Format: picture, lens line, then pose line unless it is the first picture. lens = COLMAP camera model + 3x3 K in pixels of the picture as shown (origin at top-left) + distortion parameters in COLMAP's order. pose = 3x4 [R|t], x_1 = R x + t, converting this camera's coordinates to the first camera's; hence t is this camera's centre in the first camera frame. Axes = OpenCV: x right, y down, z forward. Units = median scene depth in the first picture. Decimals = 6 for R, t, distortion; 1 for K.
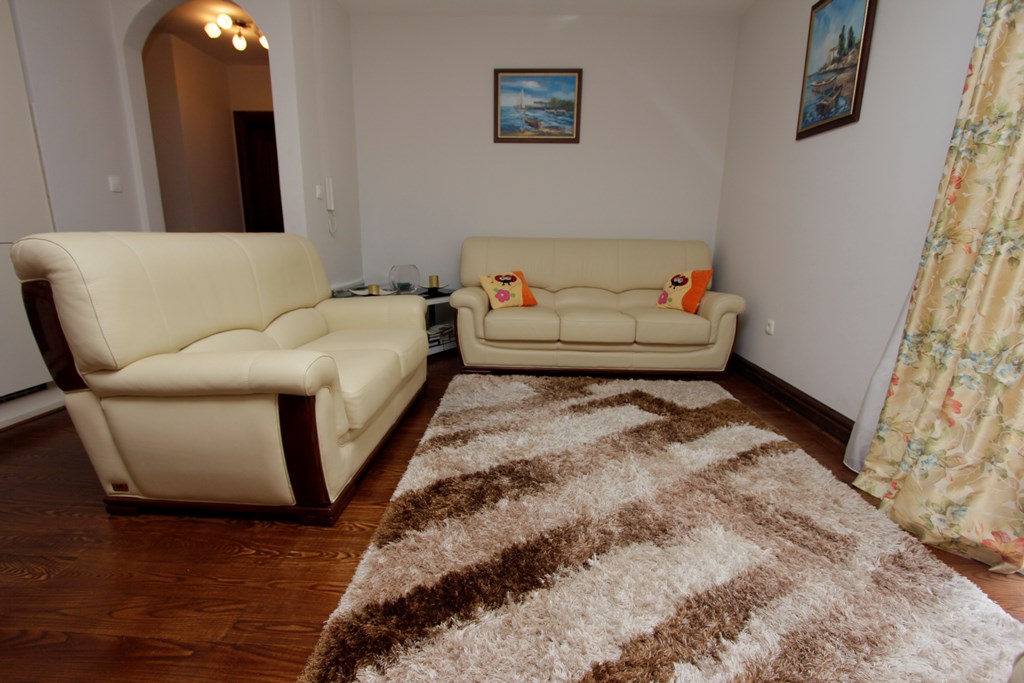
lens RADIAL K [[473.8, 0, 512.5], [0, 473.8, 353.0], [0, 0, 1]] dist [-0.019368, 0.001196]
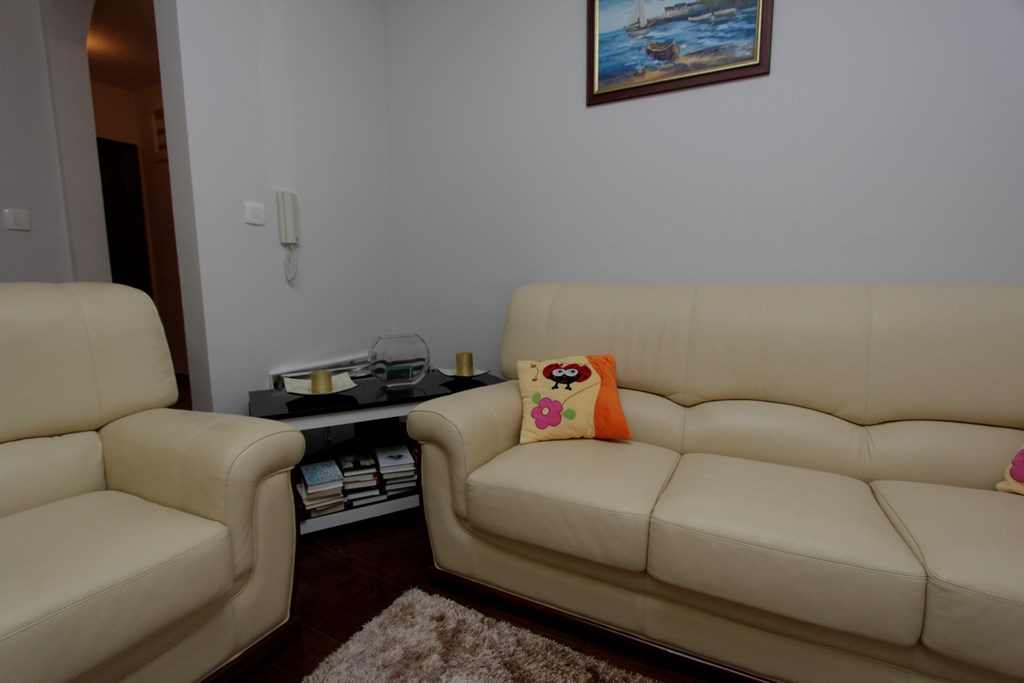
lens RADIAL K [[473.8, 0, 512.5], [0, 473.8, 353.0], [0, 0, 1]] dist [-0.019368, 0.001196]
pose [[0.900314, 0.050596, -0.432290, 0.129859], [-0.092493, 0.992775, -0.076437, -0.130285], [0.425299, 0.108801, 0.898489, 0.540188]]
